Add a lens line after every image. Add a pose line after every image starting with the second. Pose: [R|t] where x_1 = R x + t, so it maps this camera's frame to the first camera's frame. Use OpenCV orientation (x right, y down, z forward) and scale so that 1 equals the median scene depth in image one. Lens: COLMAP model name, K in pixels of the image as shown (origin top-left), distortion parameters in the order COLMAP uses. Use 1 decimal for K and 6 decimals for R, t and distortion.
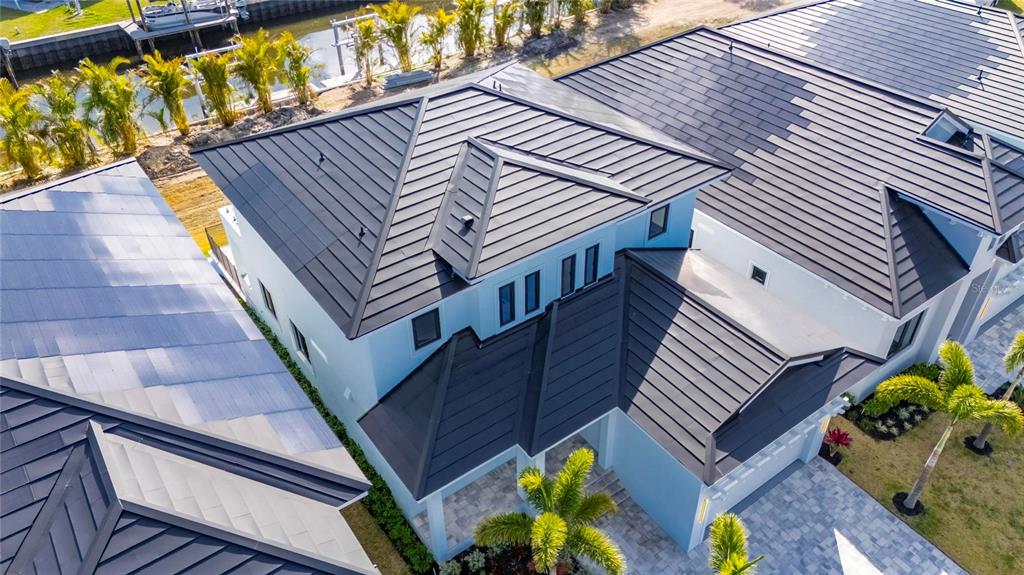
lens RADIAL K [[749.3, 0, 512.0], [0, 749.3, 287.5], [0, 0, 1]] dist [0.084931, -0.093043]
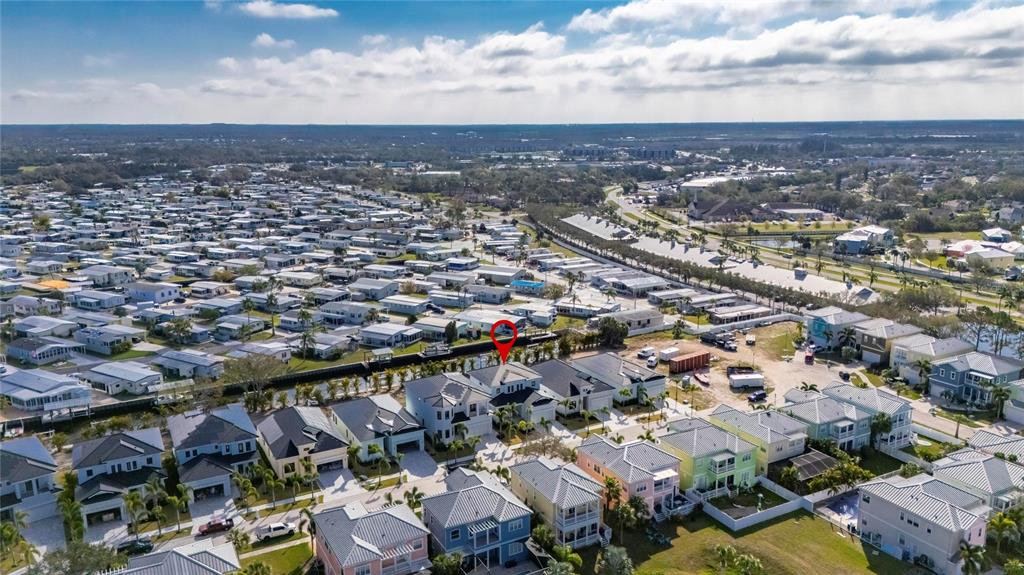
lens RADIAL K [[749.3, 0, 512.0], [0, 749.3, 287.5], [0, 0, 1]] dist [0.084931, -0.093043]
pose [[0.991775, 0.029371, -0.124579, 0.798340], [-0.079337, 0.904848, -0.418277, 1.921079], [0.100440, 0.424720, 0.899736, -5.327414]]
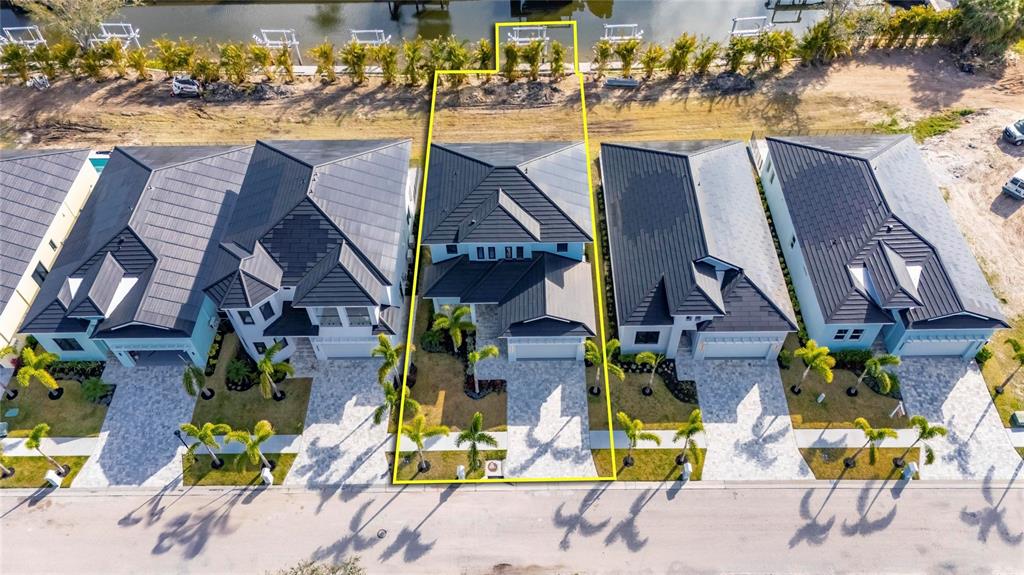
lens RADIAL K [[749.3, 0, 512.0], [0, 749.3, 287.5], [0, 0, 1]] dist [0.084931, -0.093043]
pose [[0.806432, 0.450643, -0.382869, 1.023147], [-0.348042, 0.885168, 0.308780, -0.645984], [0.478053, -0.115755, 0.870670, -1.173339]]
